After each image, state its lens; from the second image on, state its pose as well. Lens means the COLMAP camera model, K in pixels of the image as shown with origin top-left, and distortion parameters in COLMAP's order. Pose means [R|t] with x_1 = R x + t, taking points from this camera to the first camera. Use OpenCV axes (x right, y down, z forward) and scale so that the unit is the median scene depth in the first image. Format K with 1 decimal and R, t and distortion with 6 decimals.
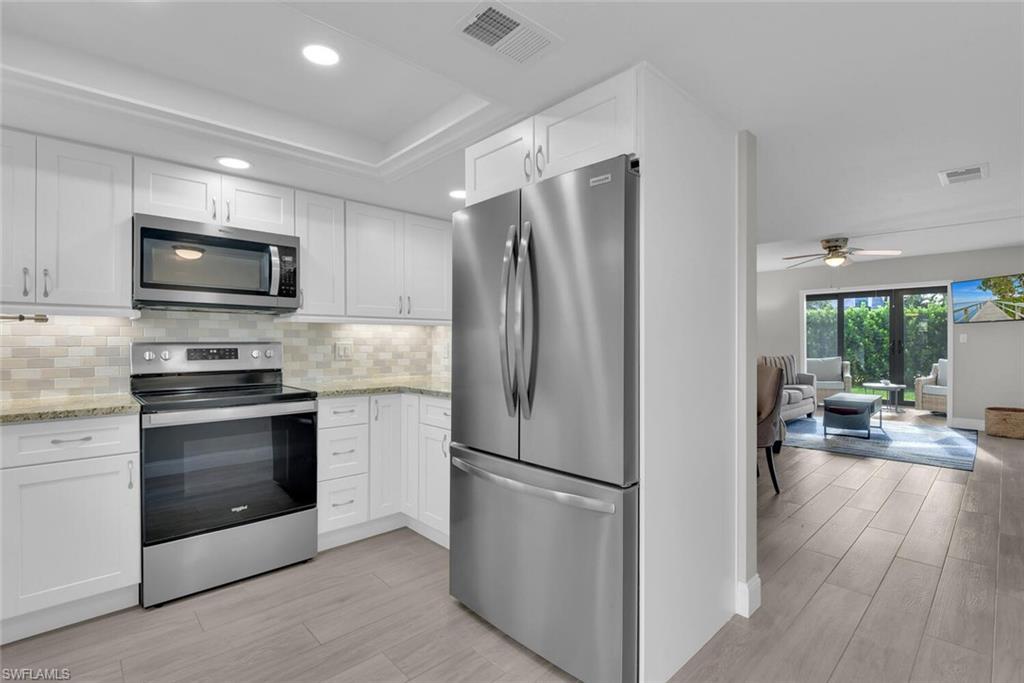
lens RADIAL K [[473.3, 0, 508.2], [0, 473.3, 341.6], [0, 0, 1]] dist [0.000122, -0.000476]
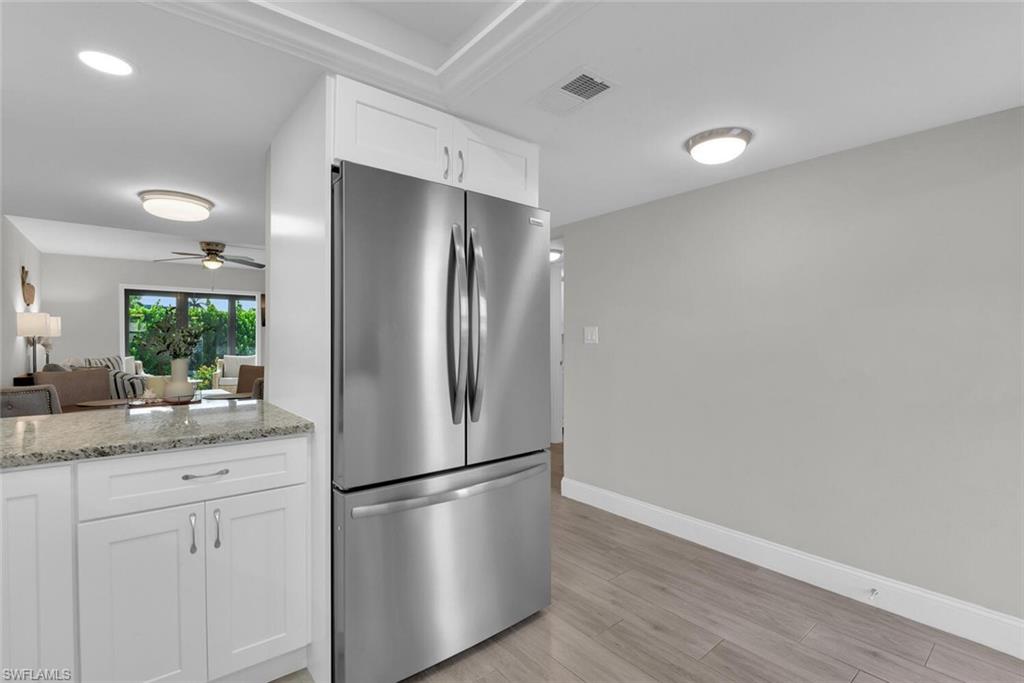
lens RADIAL K [[473.3, 0, 508.2], [0, 473.3, 341.6], [0, 0, 1]] dist [0.000122, -0.000476]
pose [[0.076566, -0.003188, 0.997059, -0.737971], [-0.002022, 0.999992, 0.003353, -0.009359], [-0.997062, -0.002273, 0.076559, 0.646942]]
